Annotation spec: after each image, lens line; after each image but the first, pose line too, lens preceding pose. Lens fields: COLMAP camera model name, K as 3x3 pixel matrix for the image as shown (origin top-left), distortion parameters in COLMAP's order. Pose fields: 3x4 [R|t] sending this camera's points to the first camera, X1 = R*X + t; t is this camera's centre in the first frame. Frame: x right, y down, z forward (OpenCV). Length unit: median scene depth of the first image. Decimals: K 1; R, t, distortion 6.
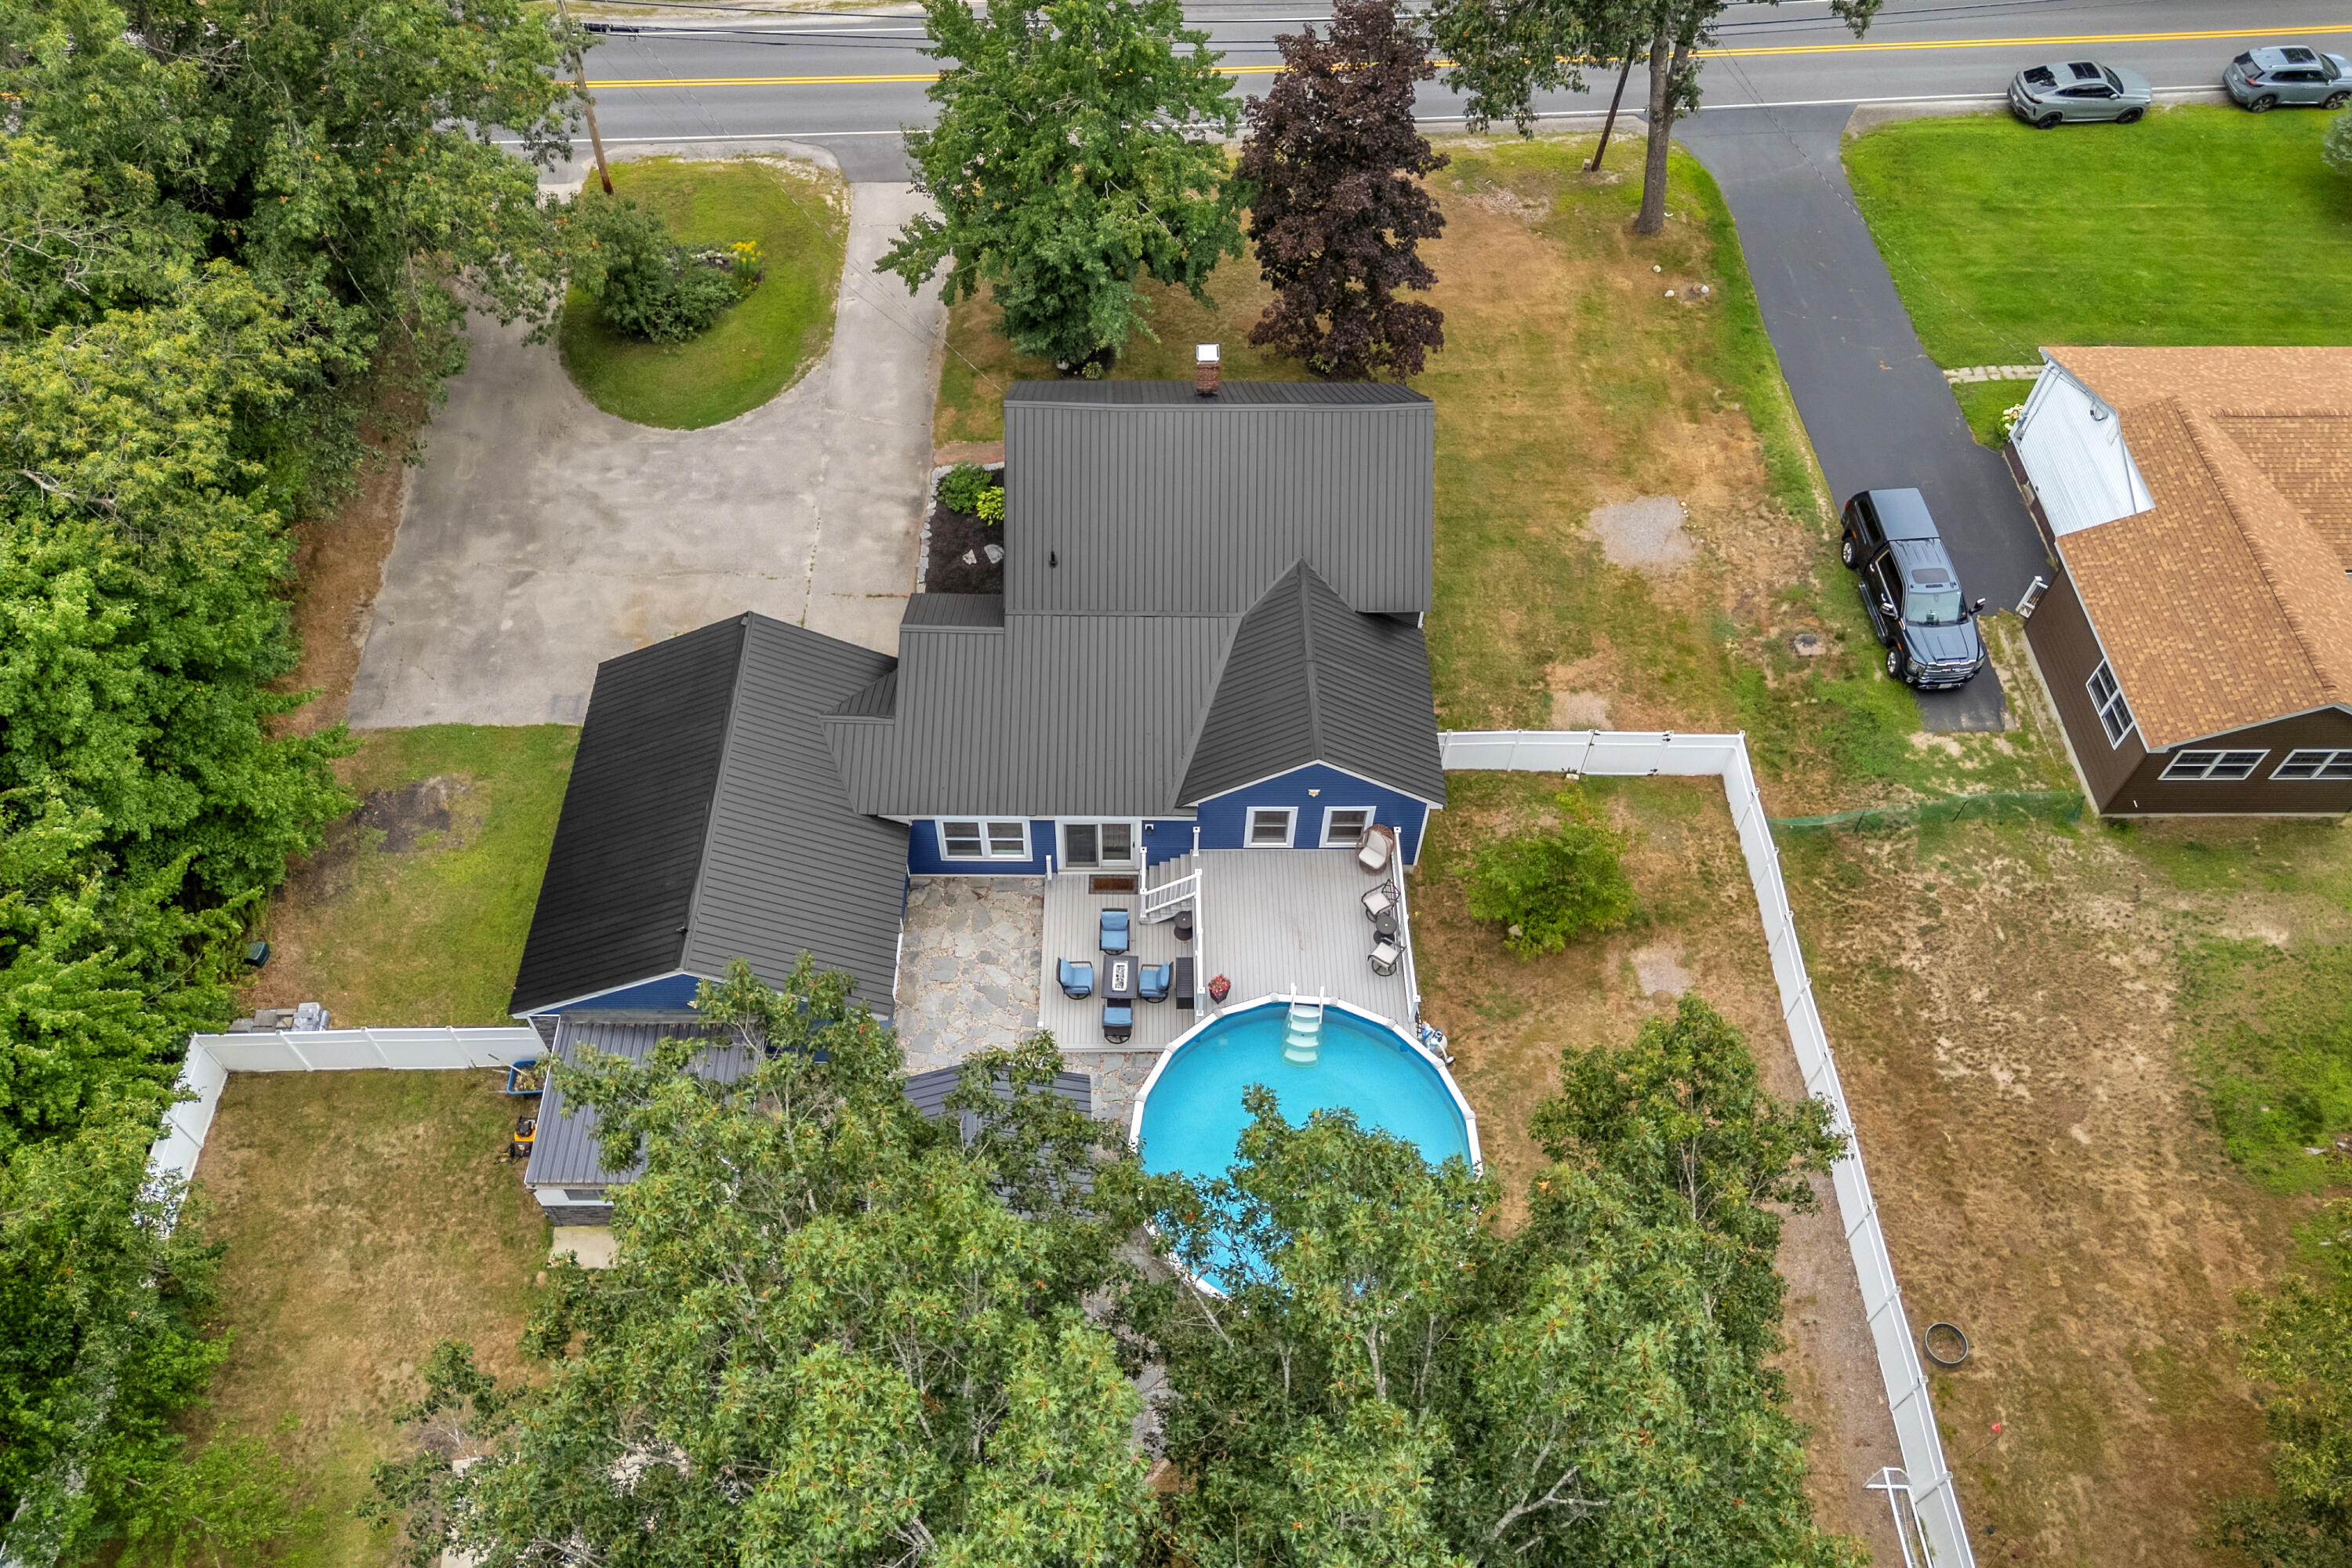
lens RADIAL K [[1628.7, 0, 1176.0], [0, 1628.7, 784.0], [0, 0, 1]] dist [0.000941, 0.000312]
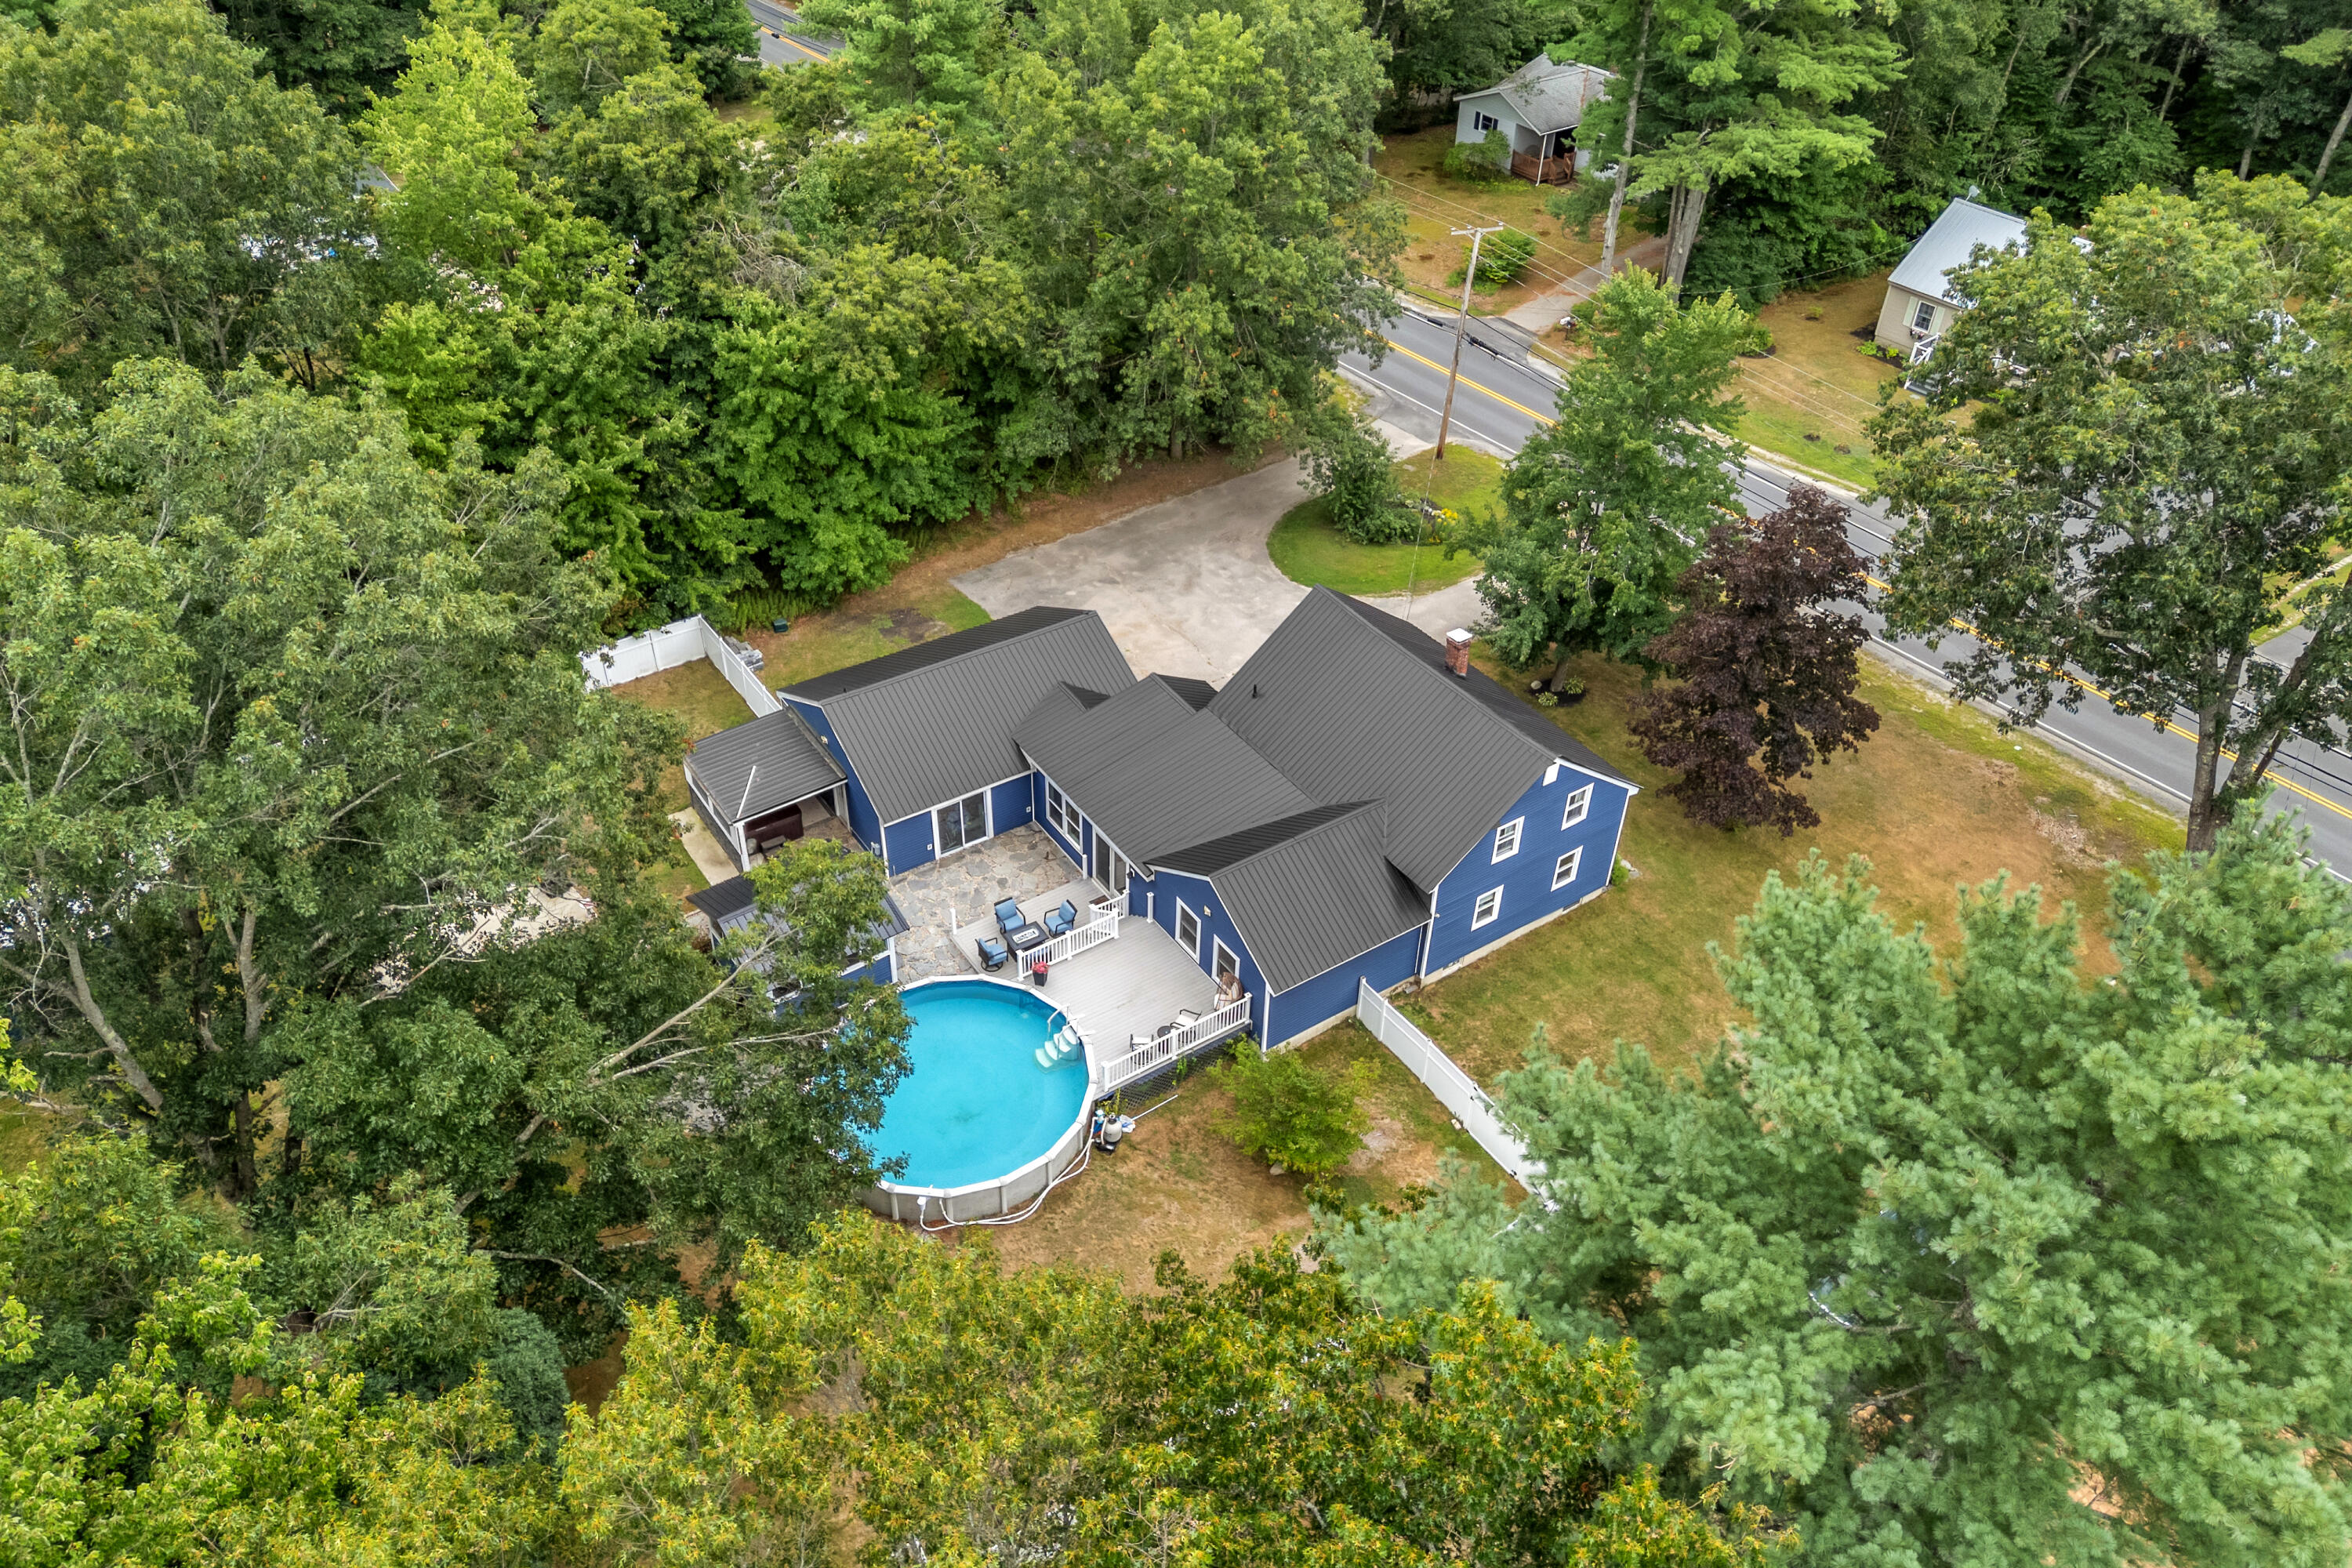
lens RADIAL K [[1628.7, 0, 1176.0], [0, 1628.7, 784.0], [0, 0, 1]] dist [0.000941, 0.000312]
pose [[0.556848, 0.515372, -0.651392, 0.784210], [-0.680450, 0.732792, -0.001914, -0.043335], [0.476349, 0.444305, 0.758739, 0.053471]]
